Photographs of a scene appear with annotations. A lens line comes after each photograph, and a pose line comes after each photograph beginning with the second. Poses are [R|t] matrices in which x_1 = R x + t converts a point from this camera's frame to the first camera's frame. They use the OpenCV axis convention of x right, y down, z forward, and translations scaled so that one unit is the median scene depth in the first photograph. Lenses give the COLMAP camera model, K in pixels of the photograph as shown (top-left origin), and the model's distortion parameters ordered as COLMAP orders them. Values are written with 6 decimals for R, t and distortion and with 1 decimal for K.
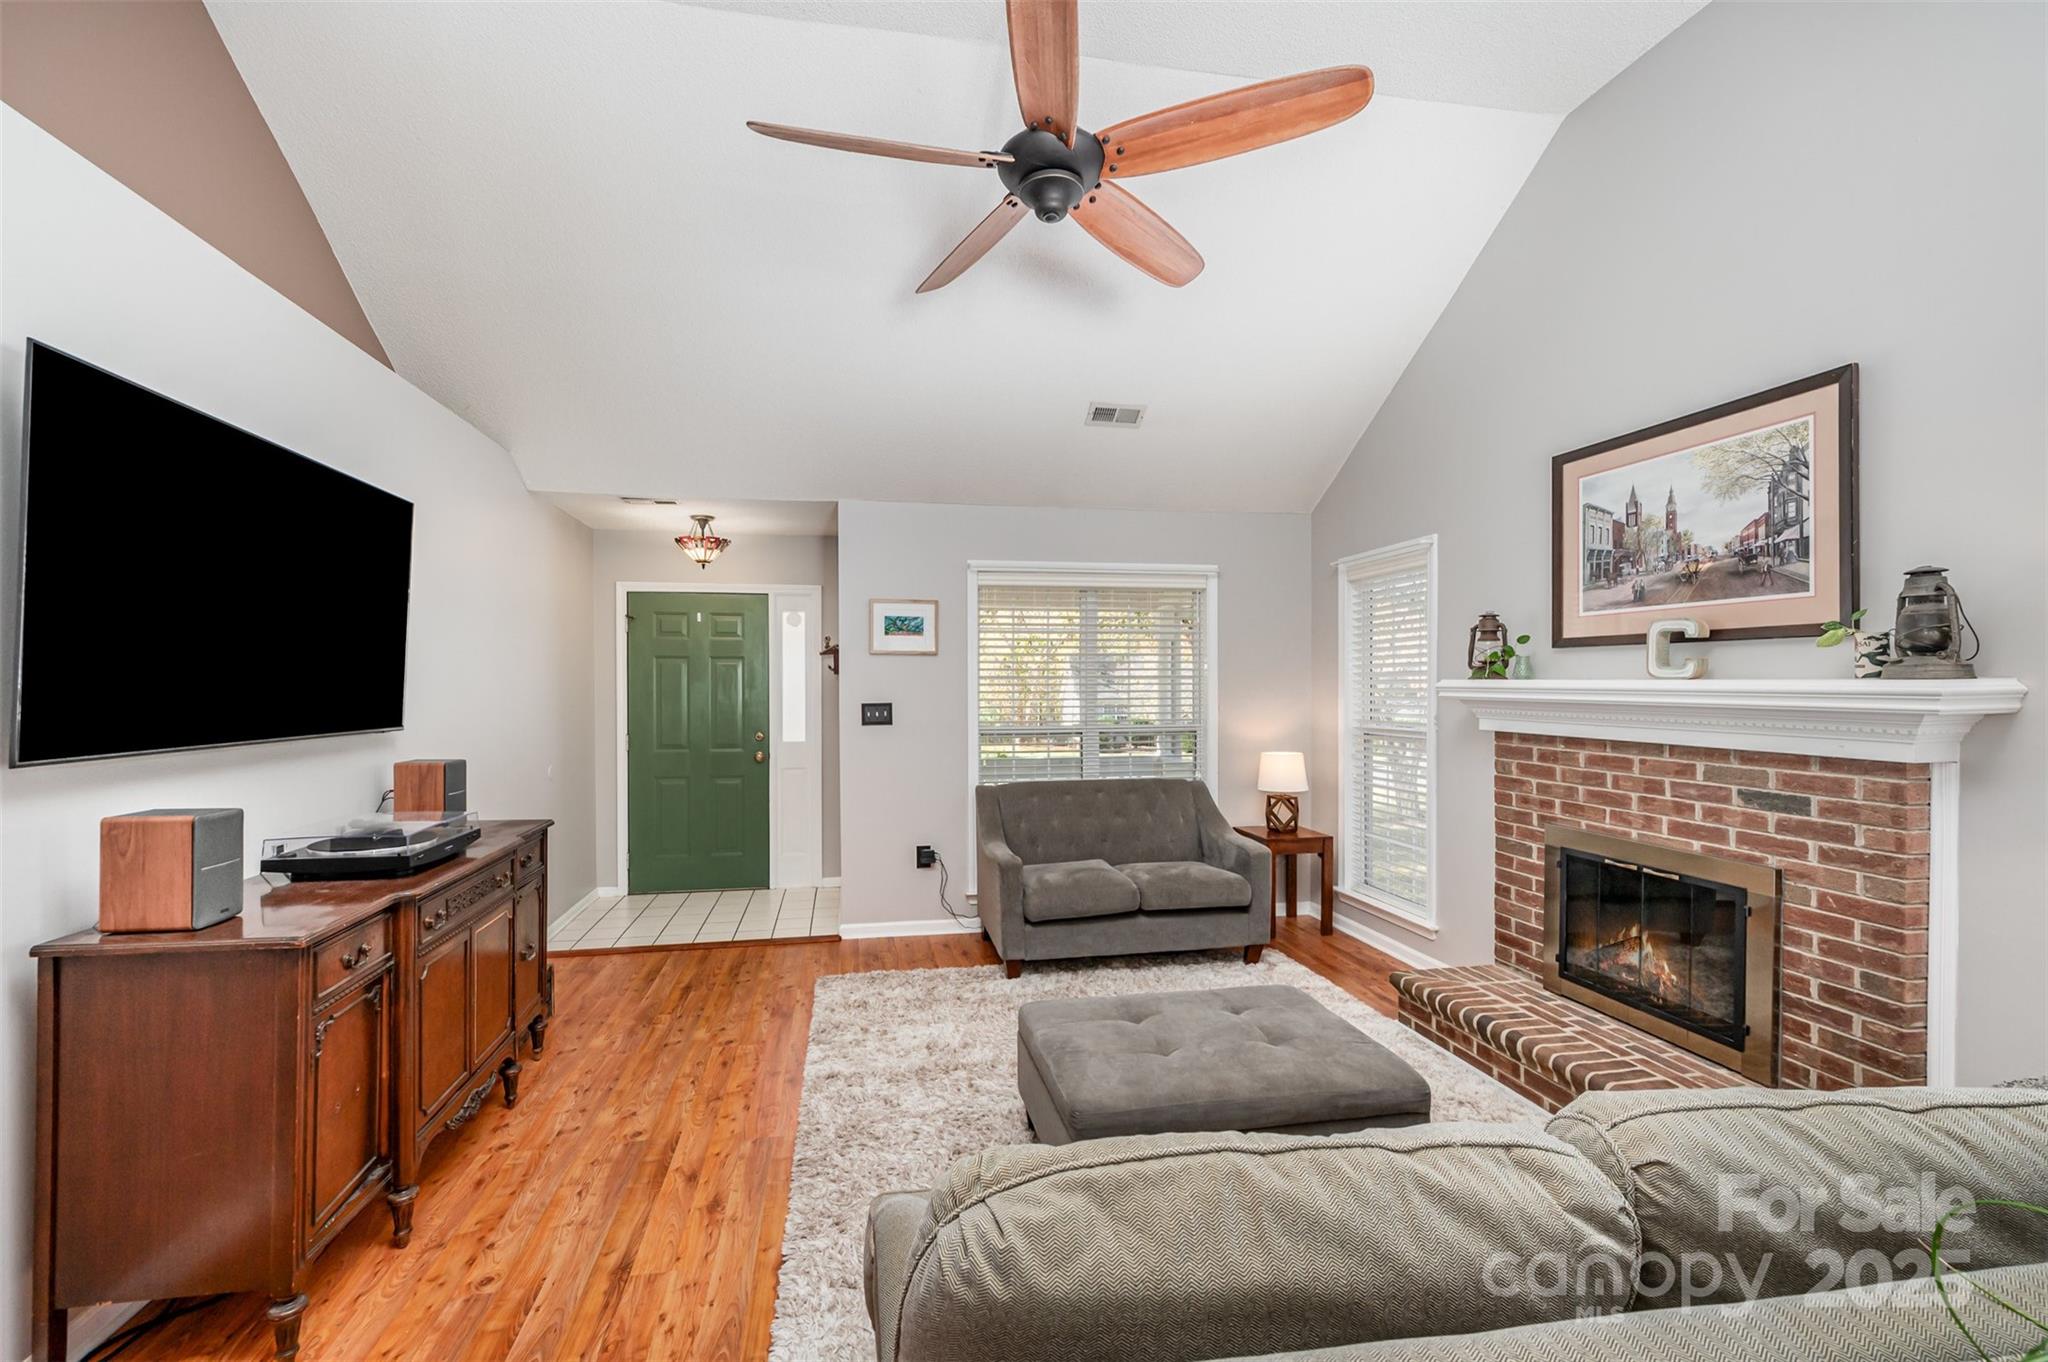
lens RADIAL K [[832.2, 0, 1000.2], [0, 832.2, 691.0], [0, 0, 1]] dist [0.001947, 0.000114]
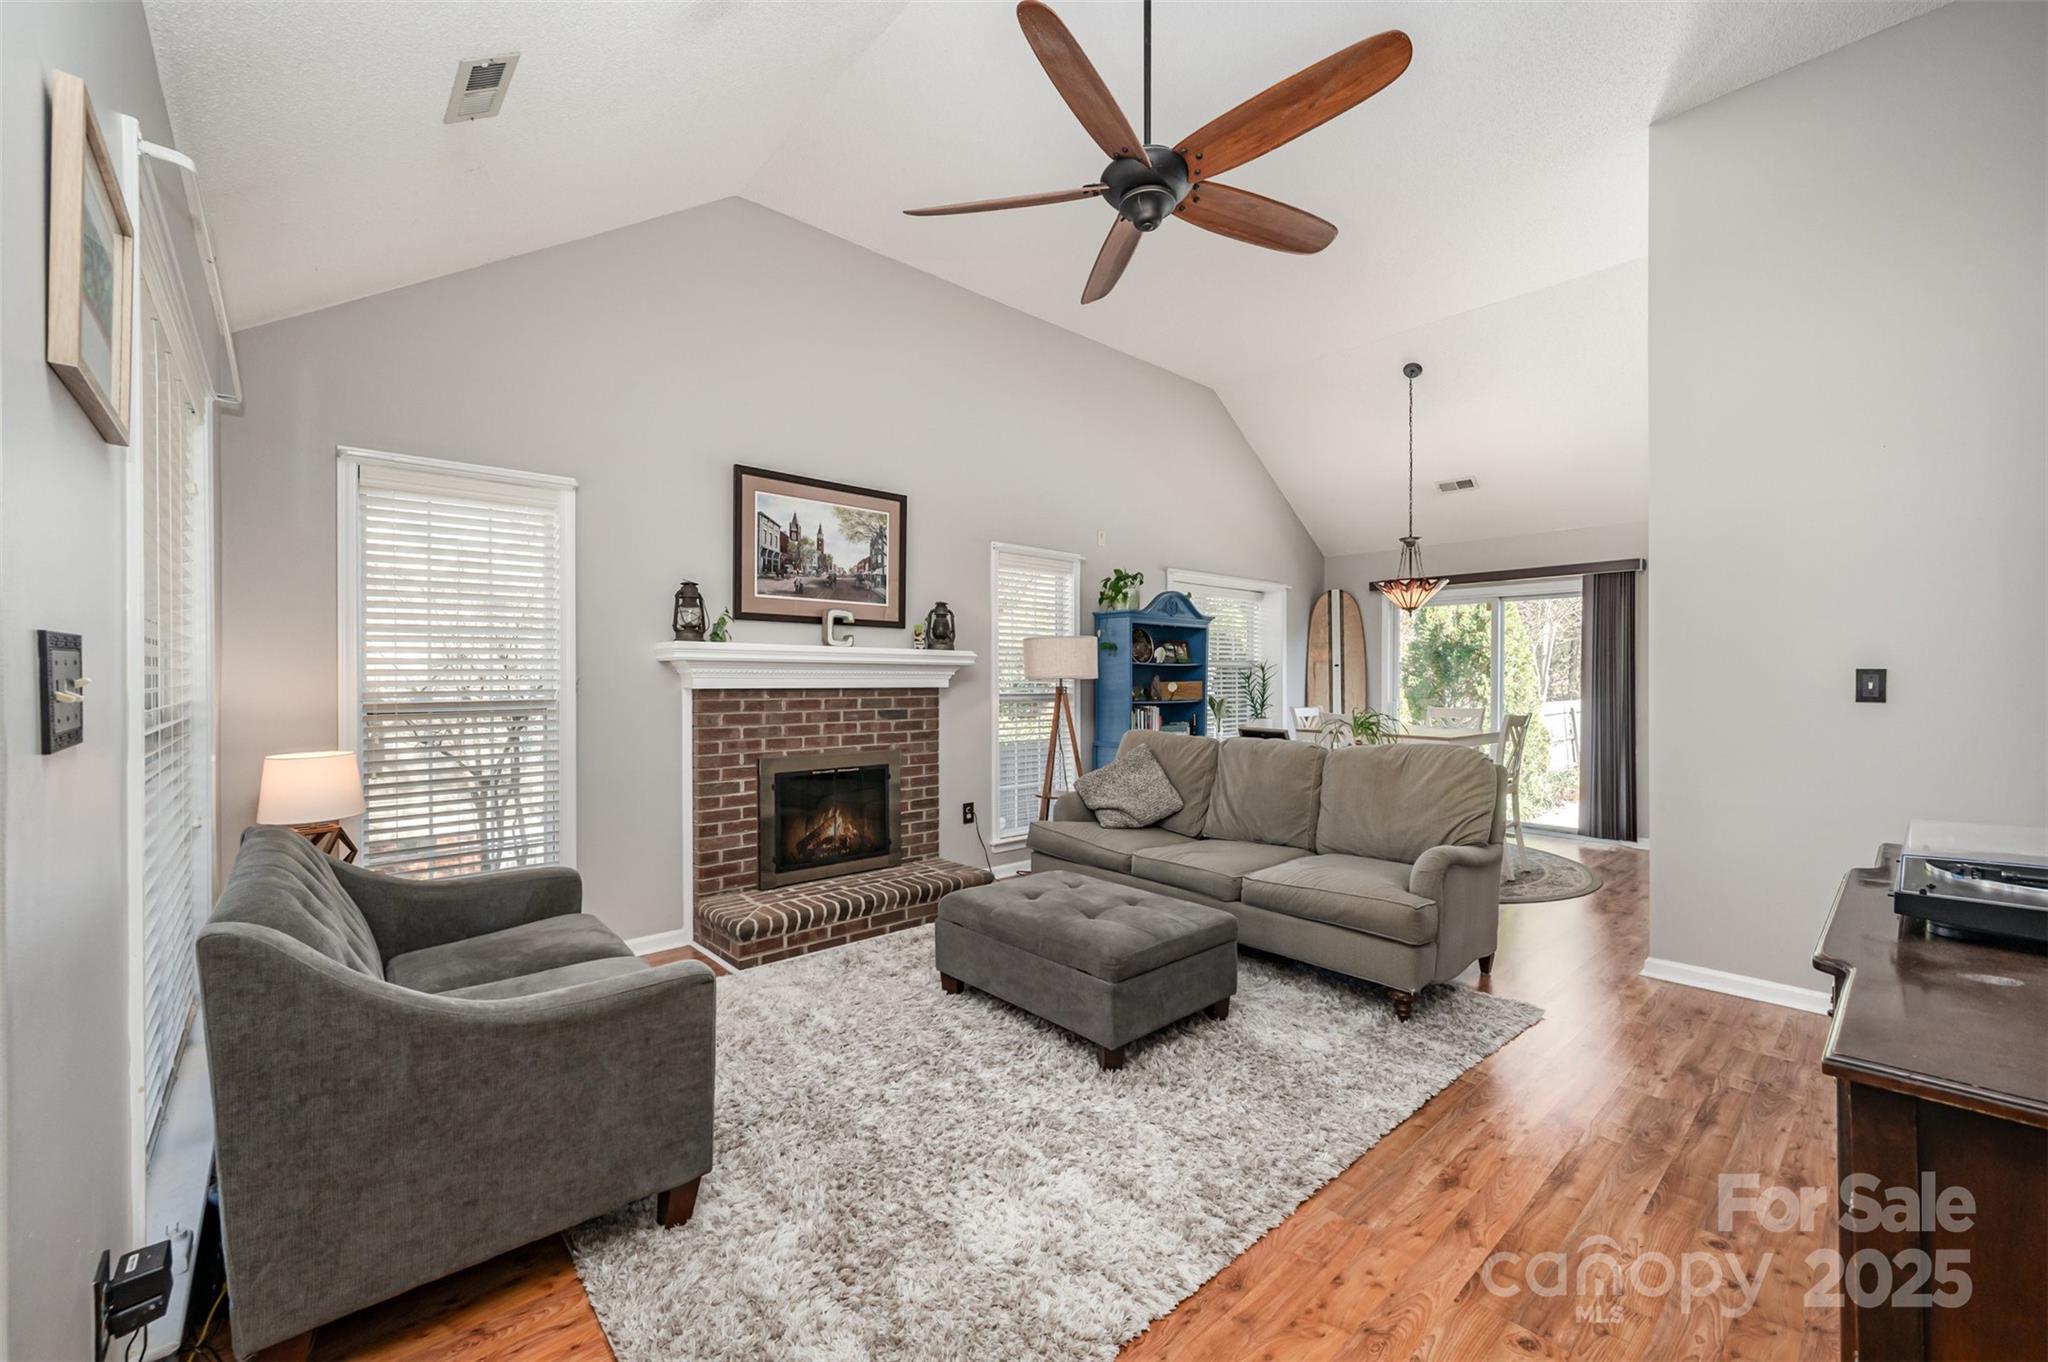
lens RADIAL K [[820.4, 0, 1024.0], [0, 820.4, 681.0], [0, 0, 1]] dist [0.001305, -0.000092]
pose [[-0.524480, 0.001802, 0.851421, -0.694407], [0.010871, 0.999930, 0.004580, 0.045574], [-0.851354, 0.011658, -0.524463, 1.493868]]
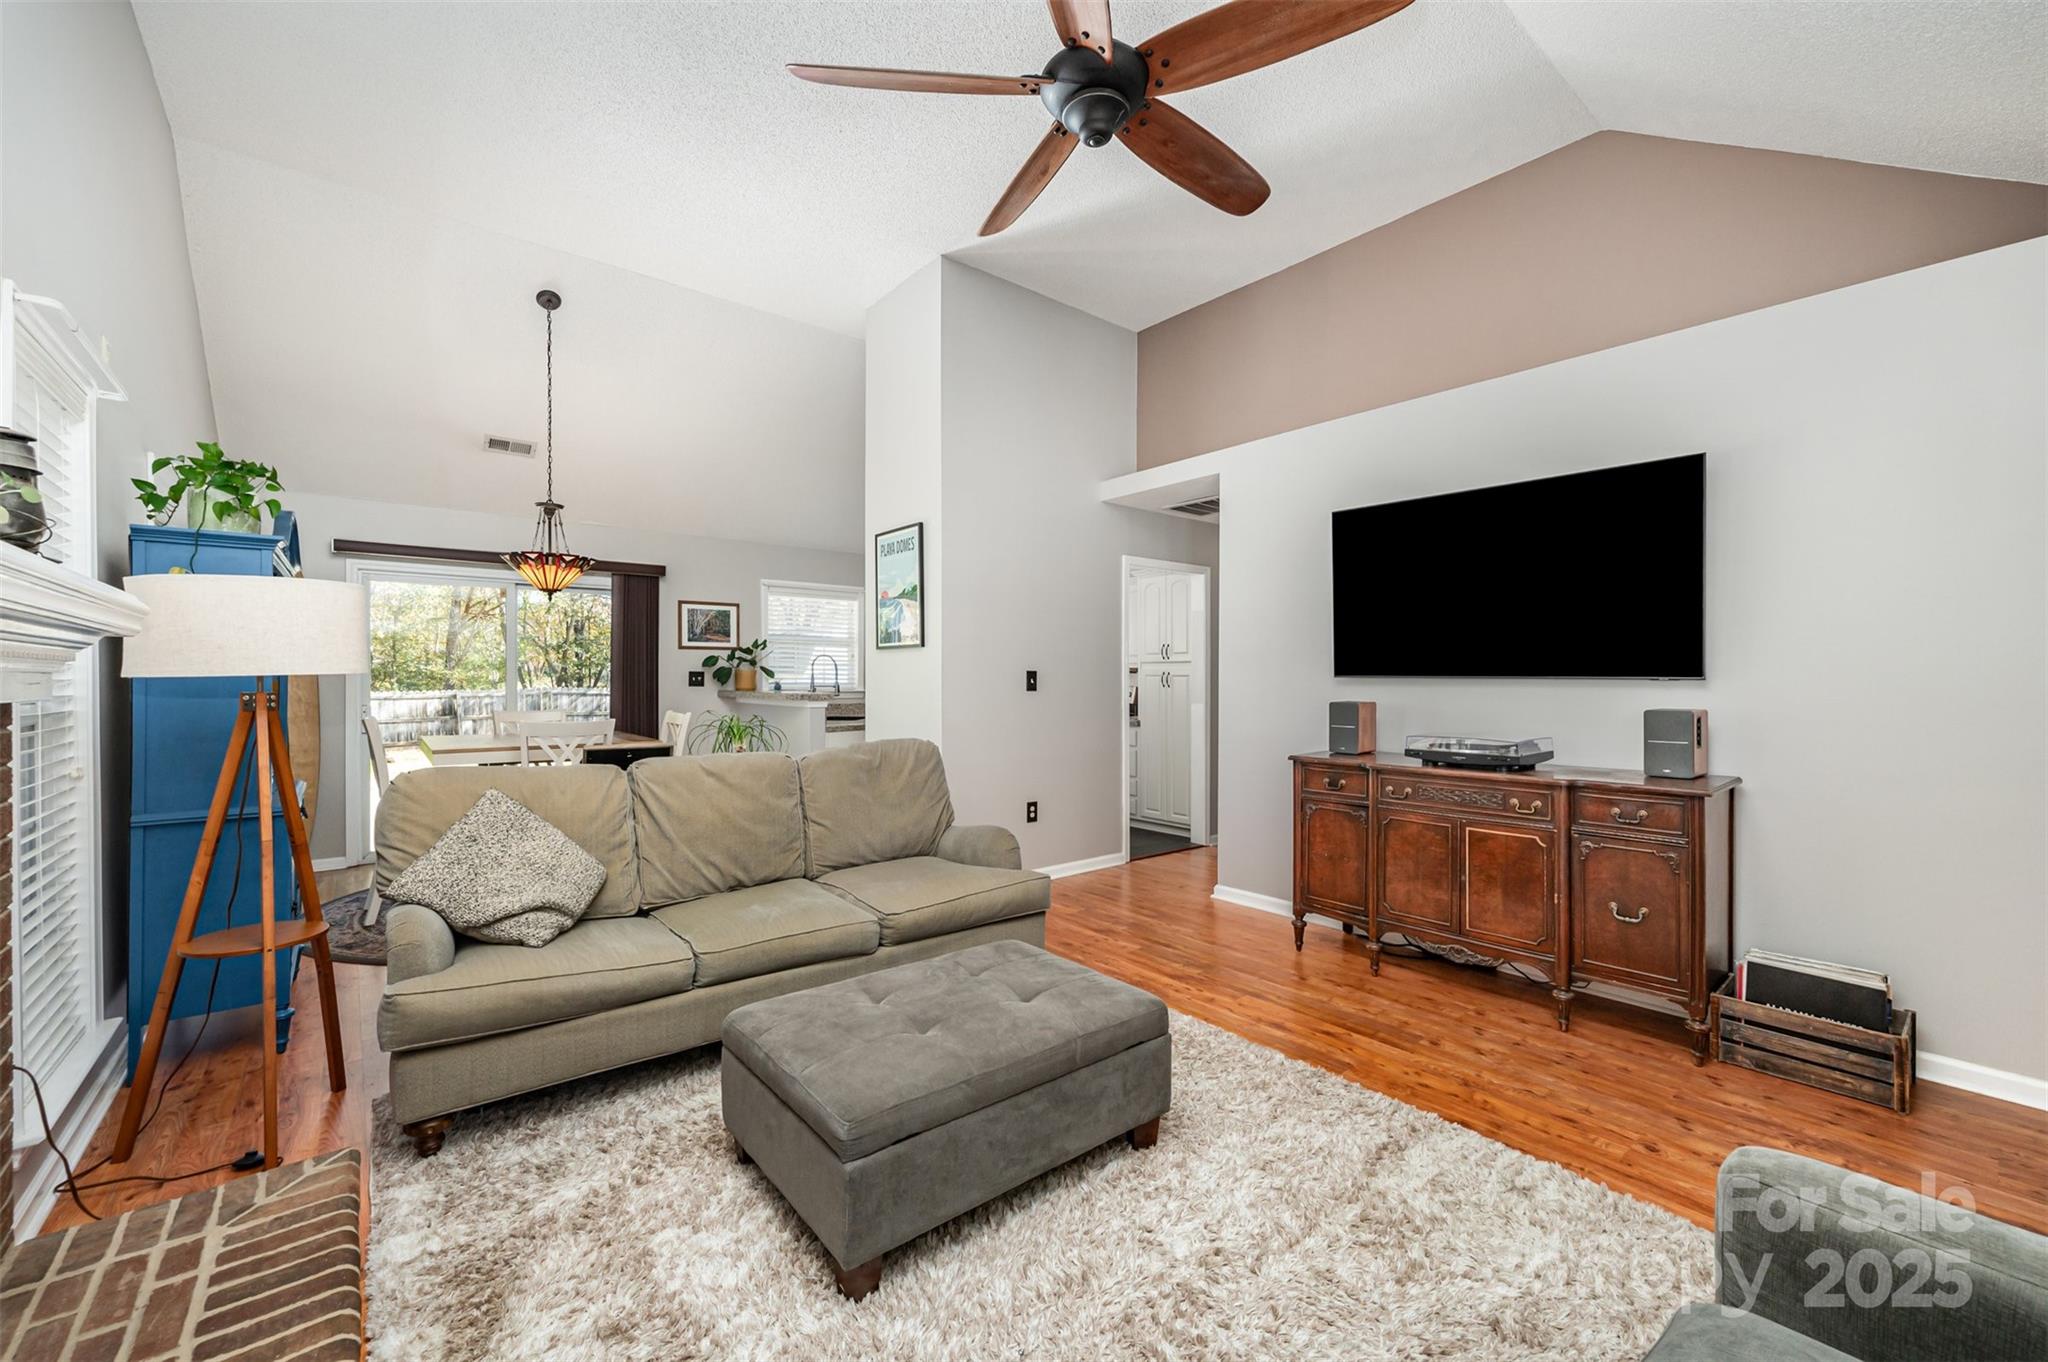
lens RADIAL K [[820.4, 0, 1024.0], [0, 820.4, 681.0], [0, 0, 1]] dist [0.001305, -0.000092]
pose [[-0.871835, 0.004457, -0.489779, 0.517892], [-0.004805, 0.999833, 0.017653, 0.037452], [0.489775, 0.017744, -0.871668, 1.544380]]
